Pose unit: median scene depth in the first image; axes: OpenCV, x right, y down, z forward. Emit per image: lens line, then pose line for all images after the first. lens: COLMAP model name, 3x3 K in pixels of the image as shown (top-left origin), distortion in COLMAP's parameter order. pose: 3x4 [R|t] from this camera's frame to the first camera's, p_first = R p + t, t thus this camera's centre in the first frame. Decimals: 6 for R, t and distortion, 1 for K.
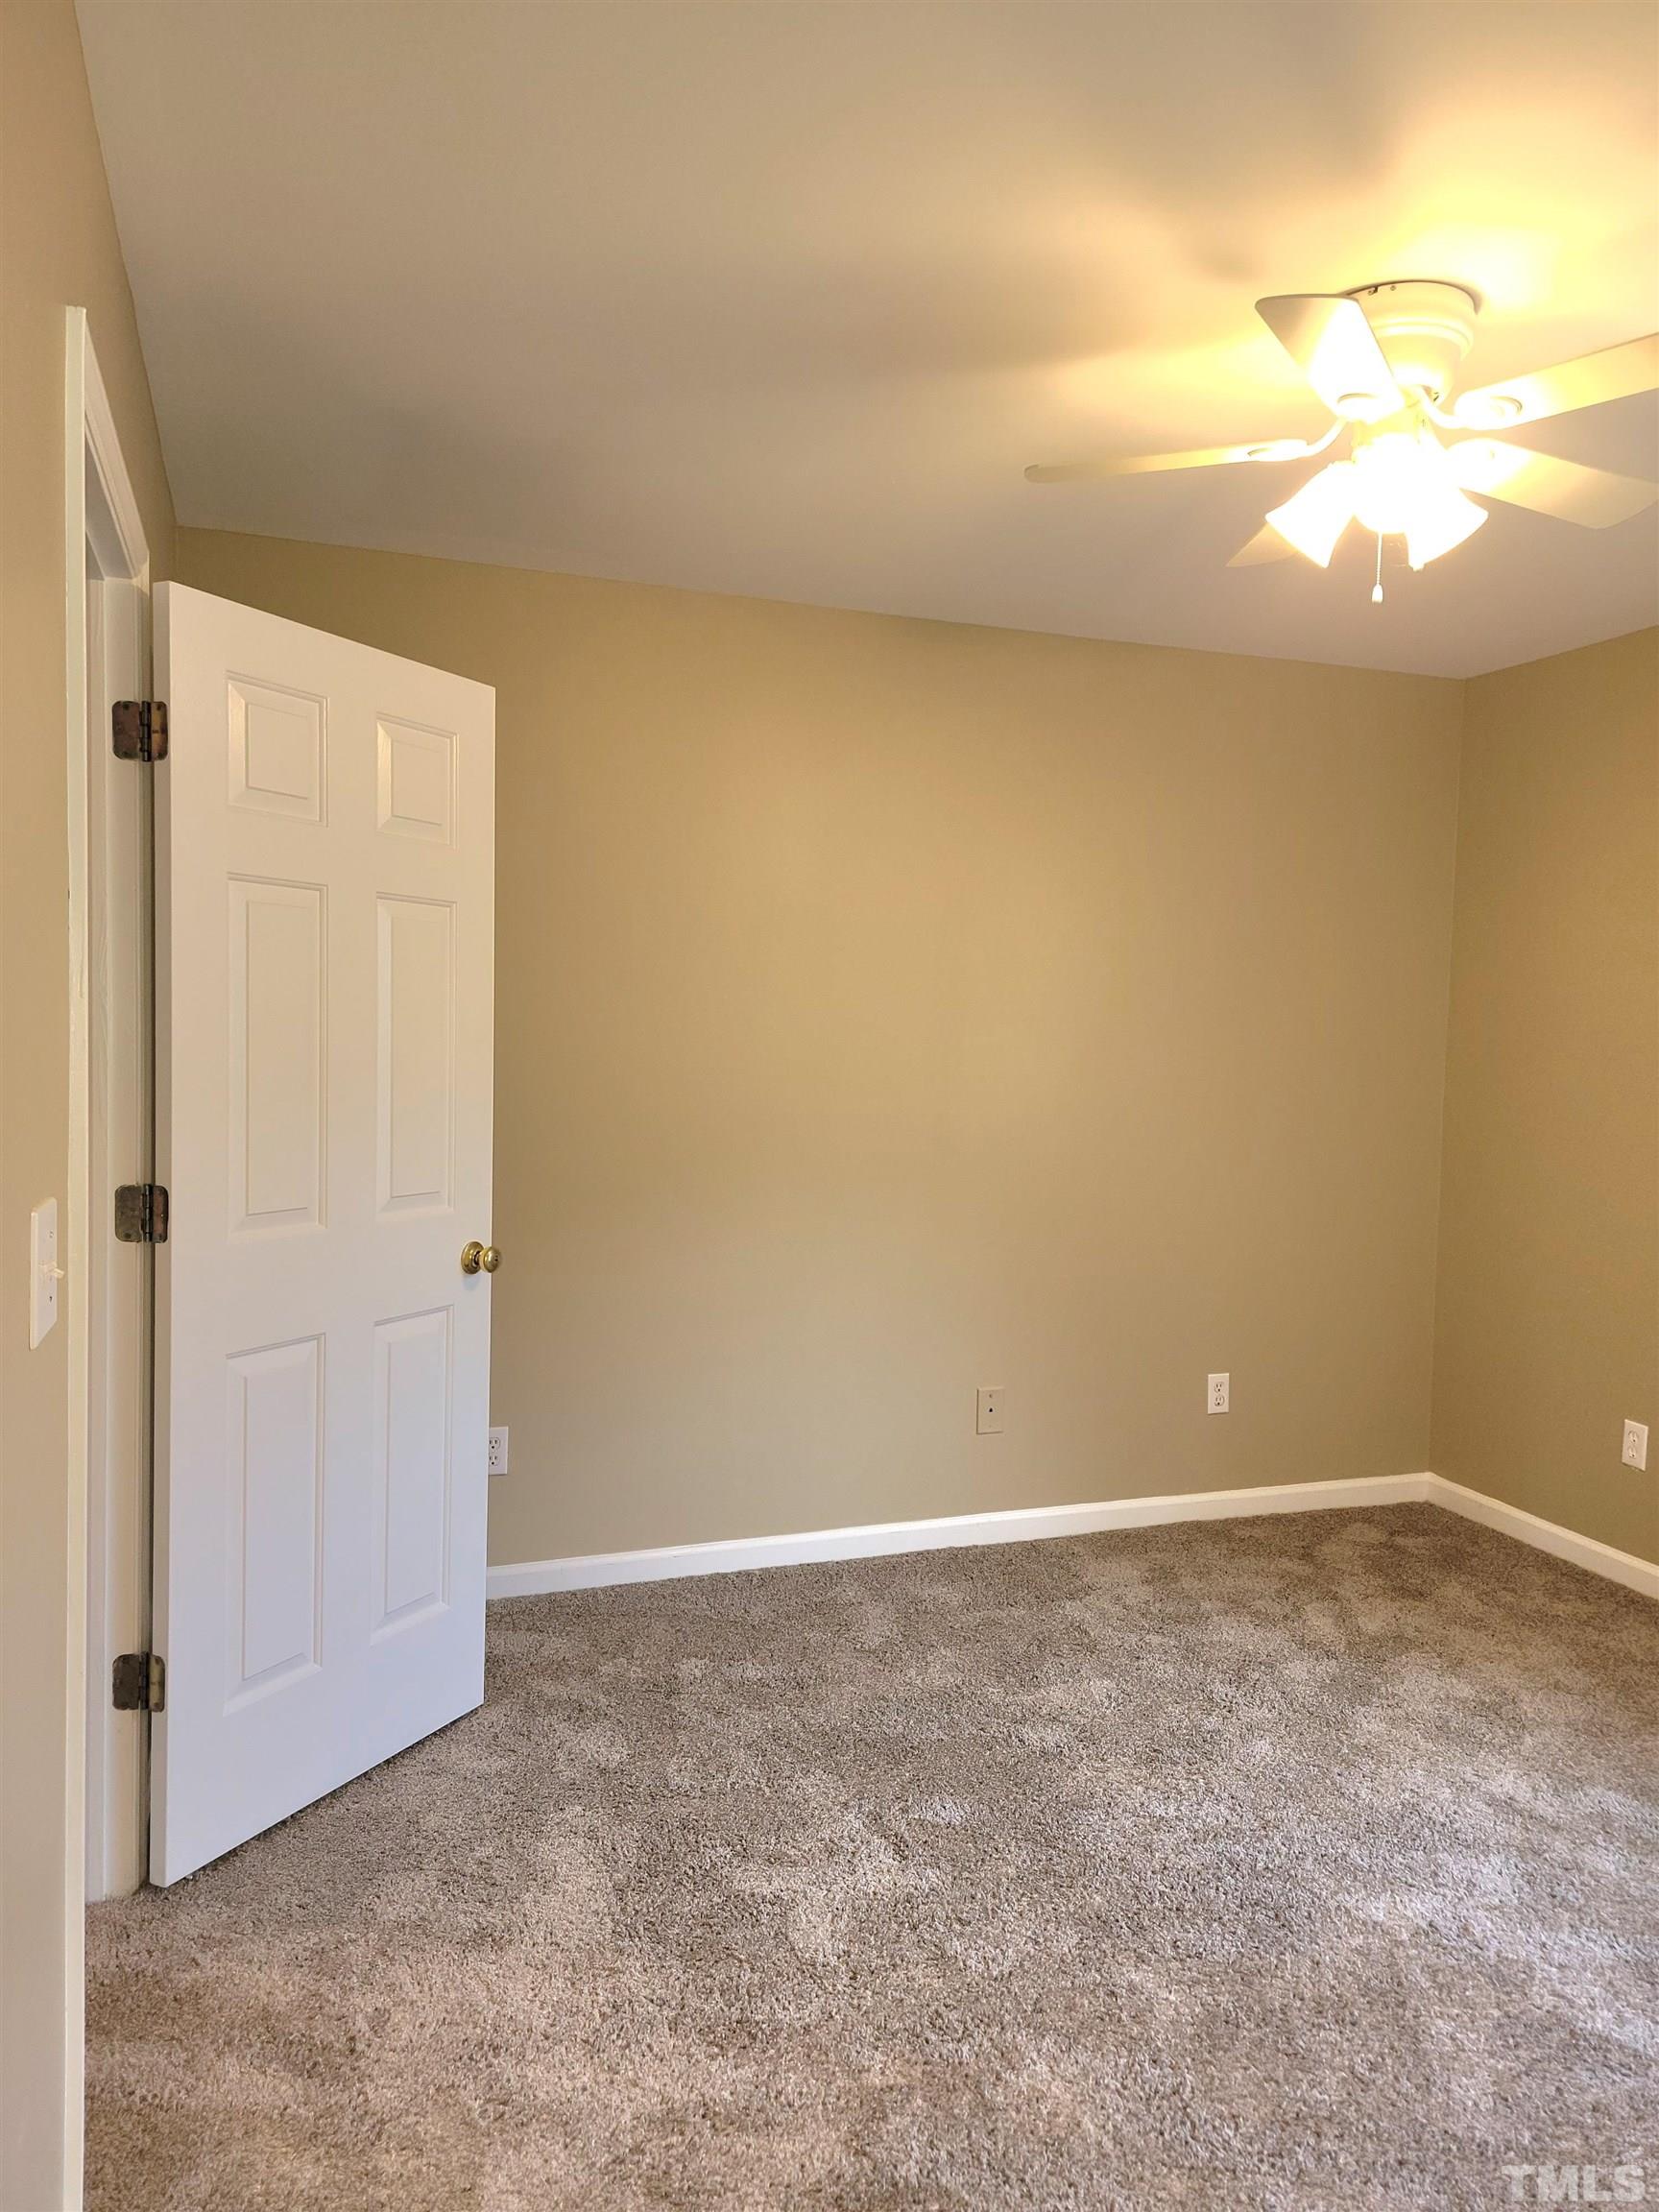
lens RADIAL K [[1542.6, 0, 829.5], [0, 1542.6, 1106.0], [0, 0, 1]] dist [0.055910, -0.068813]
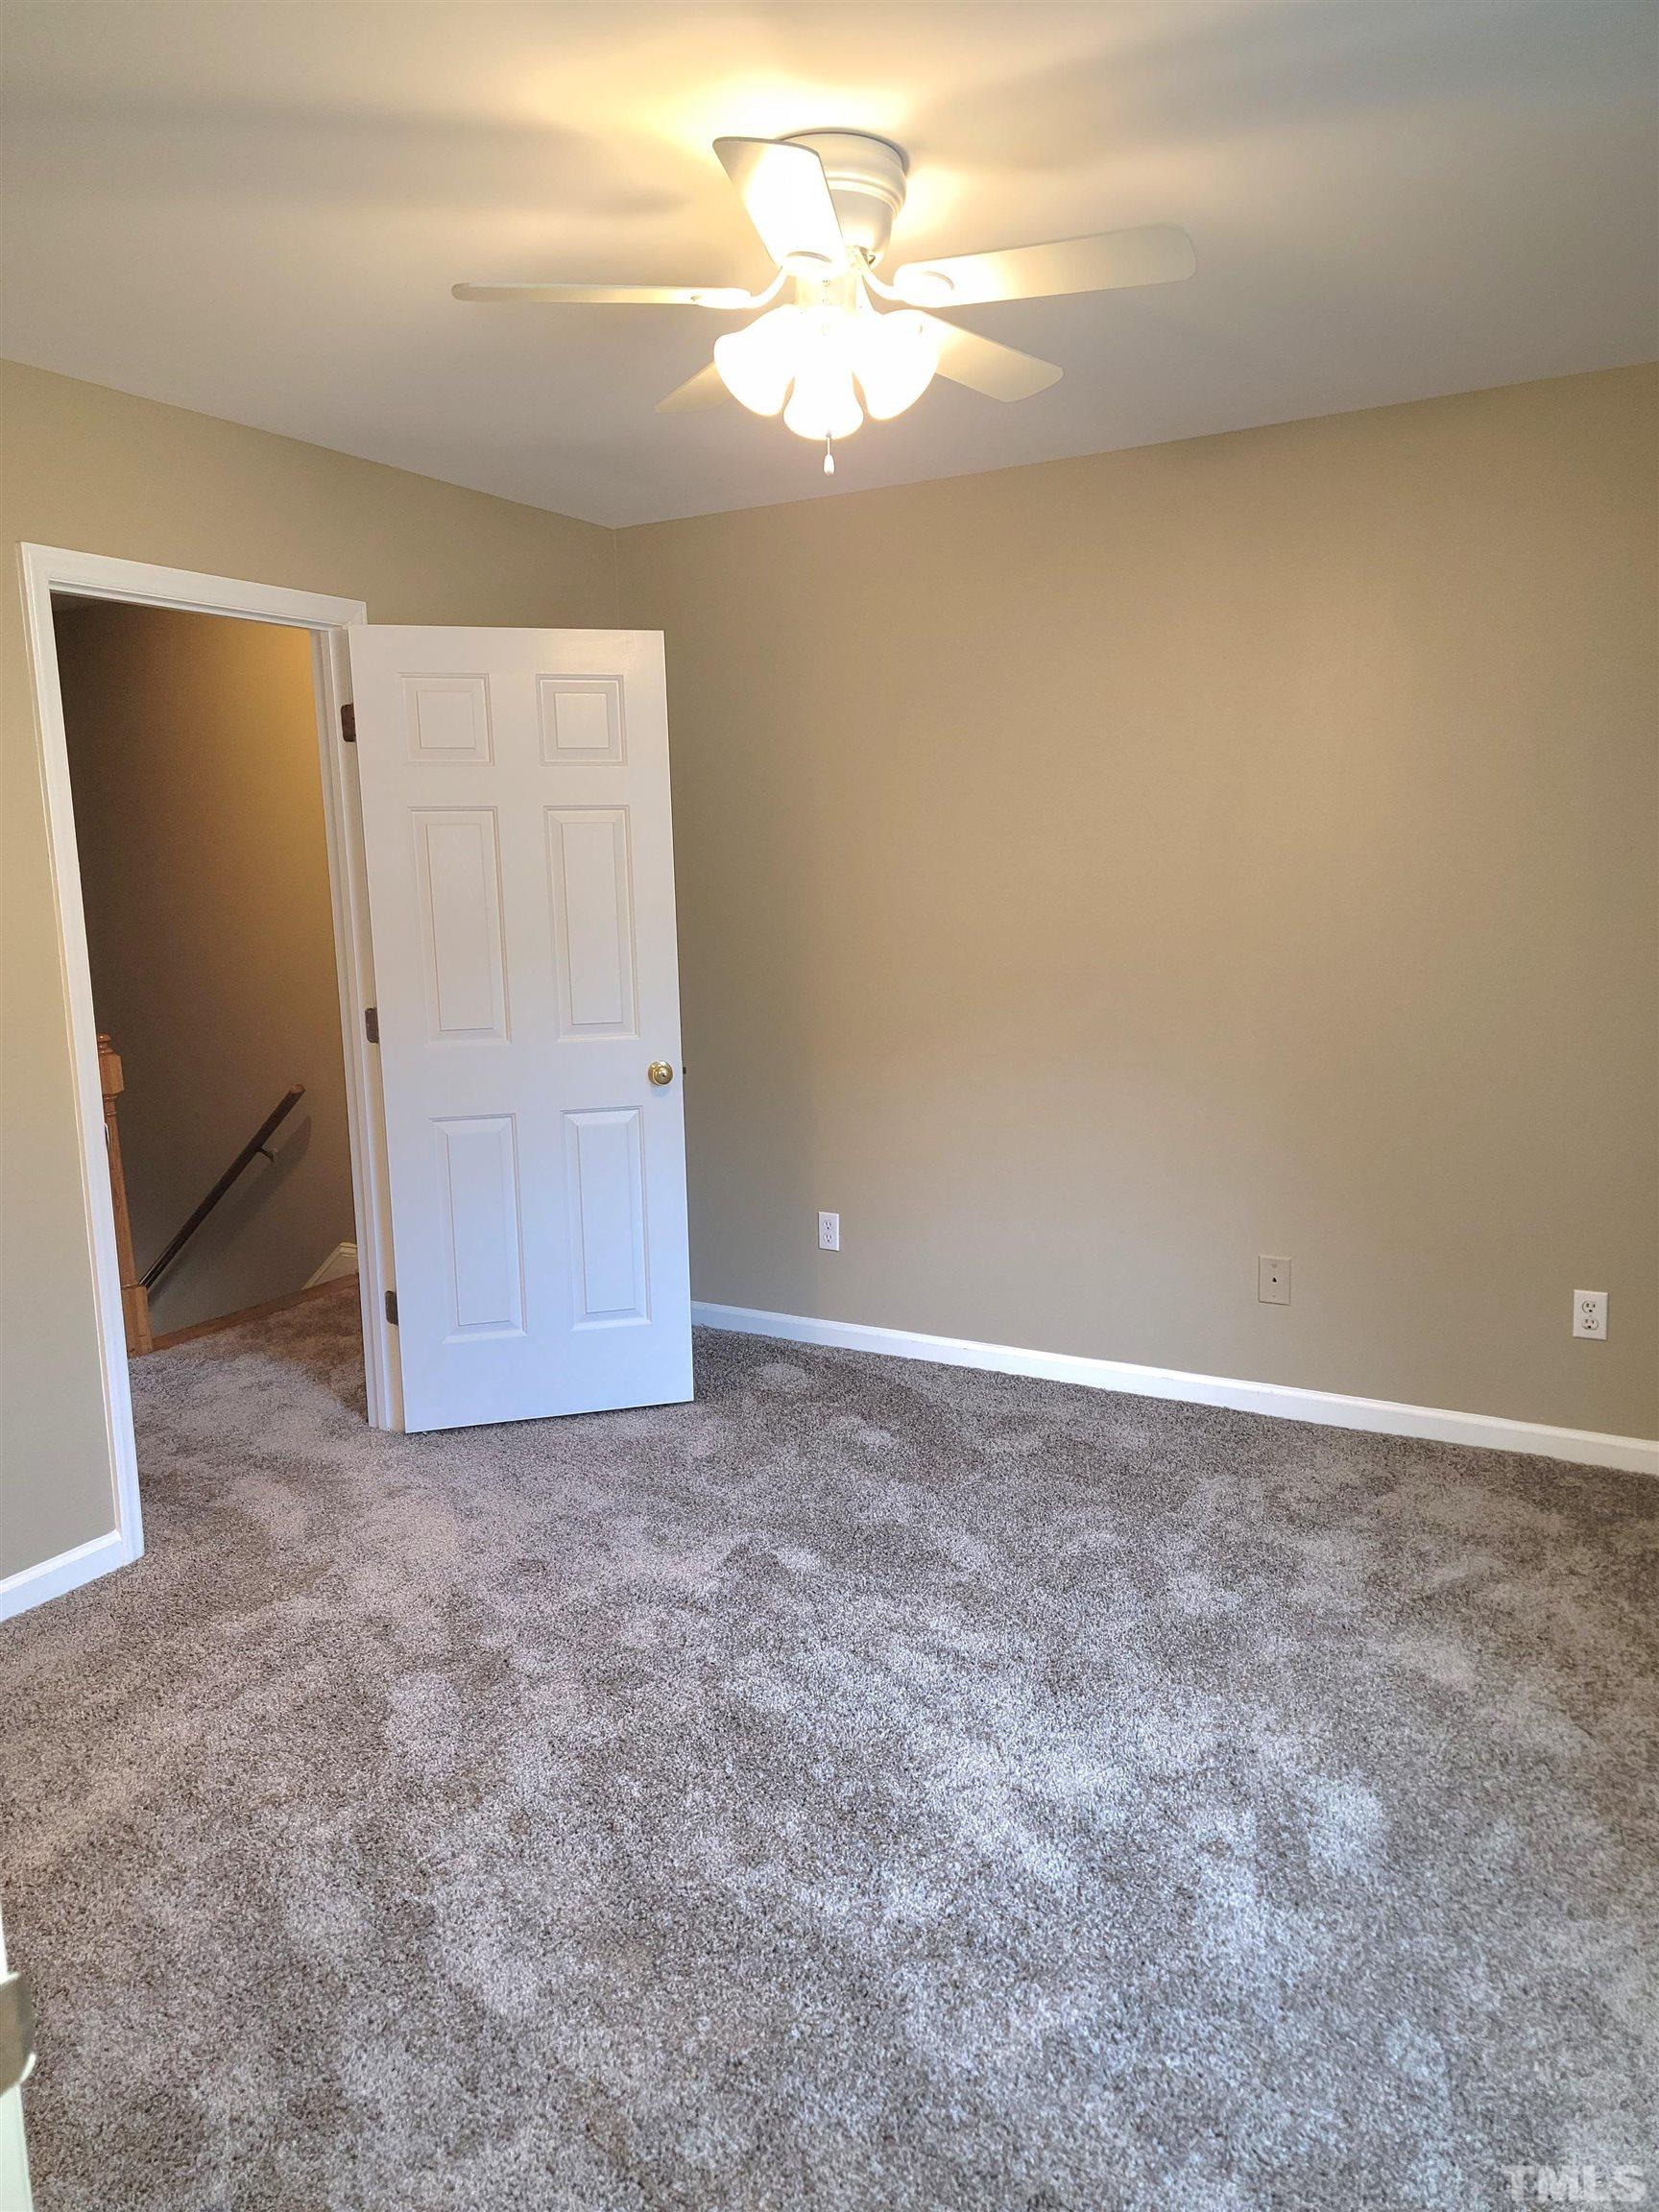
lens RADIAL K [[1542.6, 0, 829.5], [0, 1542.6, 1106.0], [0, 0, 1]] dist [0.055910, -0.068813]
pose [[0.644094, 0.087474, -0.759929, 0.724769], [0.000298, 0.993411, 0.114602, -0.021733], [0.764947, -0.074041, 0.639824, 0.209829]]
